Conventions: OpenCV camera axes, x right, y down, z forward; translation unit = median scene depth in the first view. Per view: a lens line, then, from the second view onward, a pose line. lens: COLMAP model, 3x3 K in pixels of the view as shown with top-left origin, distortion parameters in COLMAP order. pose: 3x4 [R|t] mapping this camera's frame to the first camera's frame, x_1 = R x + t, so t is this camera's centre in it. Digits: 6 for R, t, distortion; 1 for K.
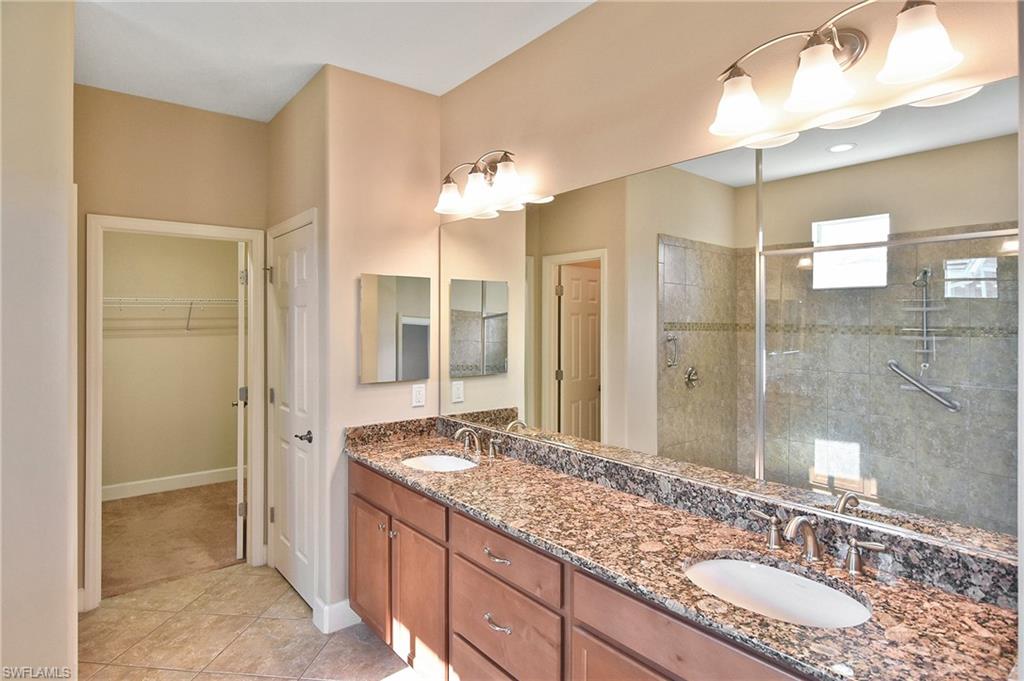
lens RADIAL K [[540.9, 0, 514.6], [0, 540.9, 321.7], [0, 0, 1]] dist [0.002312, -0.009955]
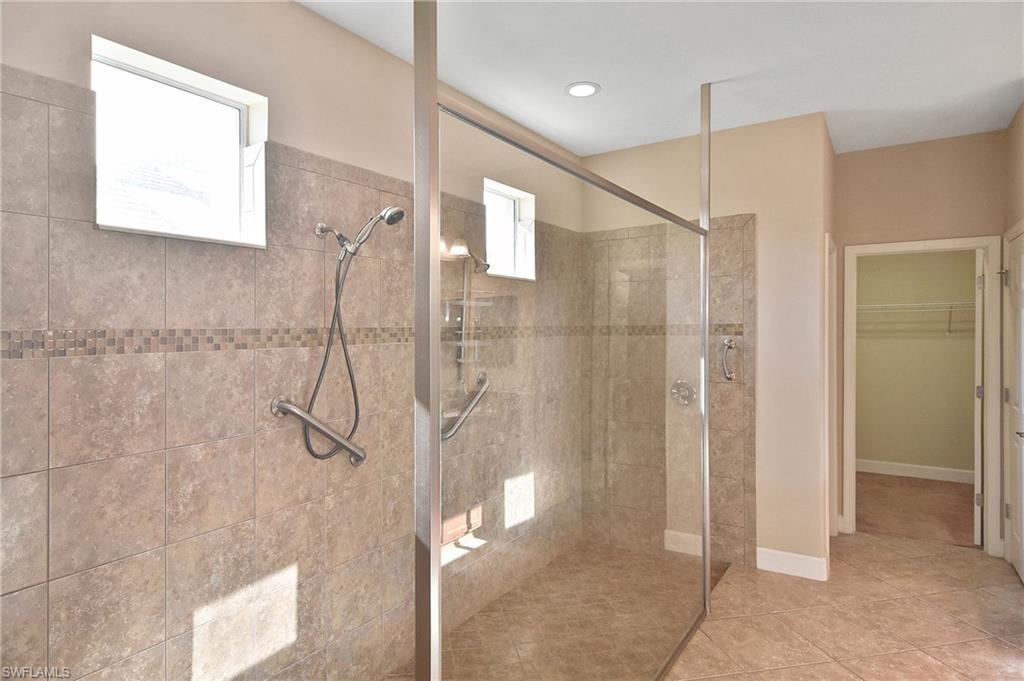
lens RADIAL K [[579.3, 0, 511.0], [0, 579.3, 335.5], [0, 0, 1]] dist [-0.001069, -0.000981]
pose [[0.304929, 0.004311, -0.952365, 0.314004], [0.011519, 0.999900, 0.008215, 0.002887], [0.952306, -0.013475, 0.304848, -0.235450]]
